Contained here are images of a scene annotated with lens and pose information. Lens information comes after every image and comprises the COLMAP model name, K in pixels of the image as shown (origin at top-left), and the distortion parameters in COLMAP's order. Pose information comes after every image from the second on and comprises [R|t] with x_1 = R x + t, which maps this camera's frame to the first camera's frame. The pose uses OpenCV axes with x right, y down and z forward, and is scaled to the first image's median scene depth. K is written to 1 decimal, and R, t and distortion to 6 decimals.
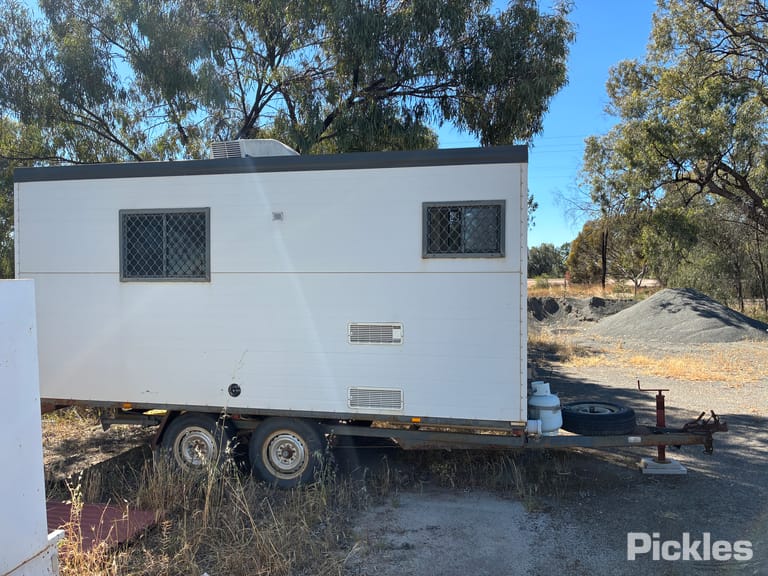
lens RADIAL K [[587.2, 0, 390.6], [0, 587.2, 286.5], [0, 0, 1]] dist [0.031994, -0.026709]
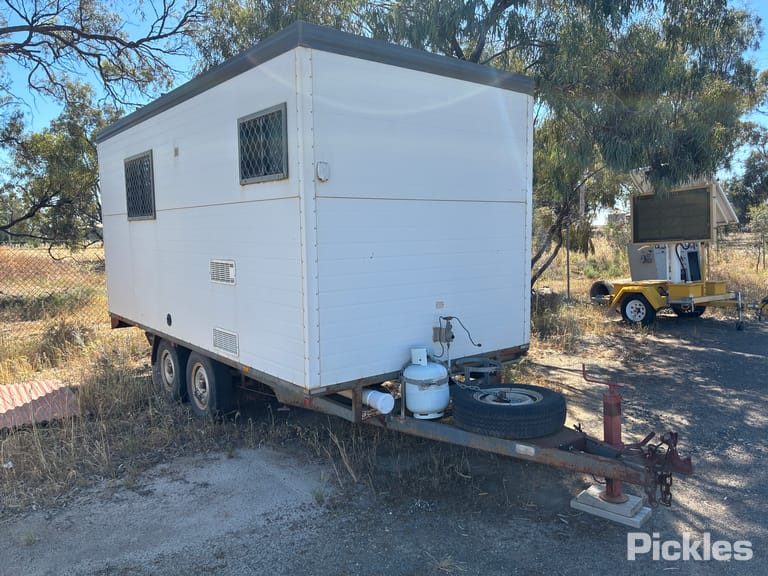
lens RADIAL K [[587.2, 0, 380.8], [0, 587.2, 293.5], [0, 0, 1]] dist [0.031994, -0.026709]
pose [[0.768135, 0.061043, -0.637372, 0.762901], [0.002997, 0.995091, 0.098915, 0.023818], [0.640281, -0.077890, 0.764181, 0.454382]]
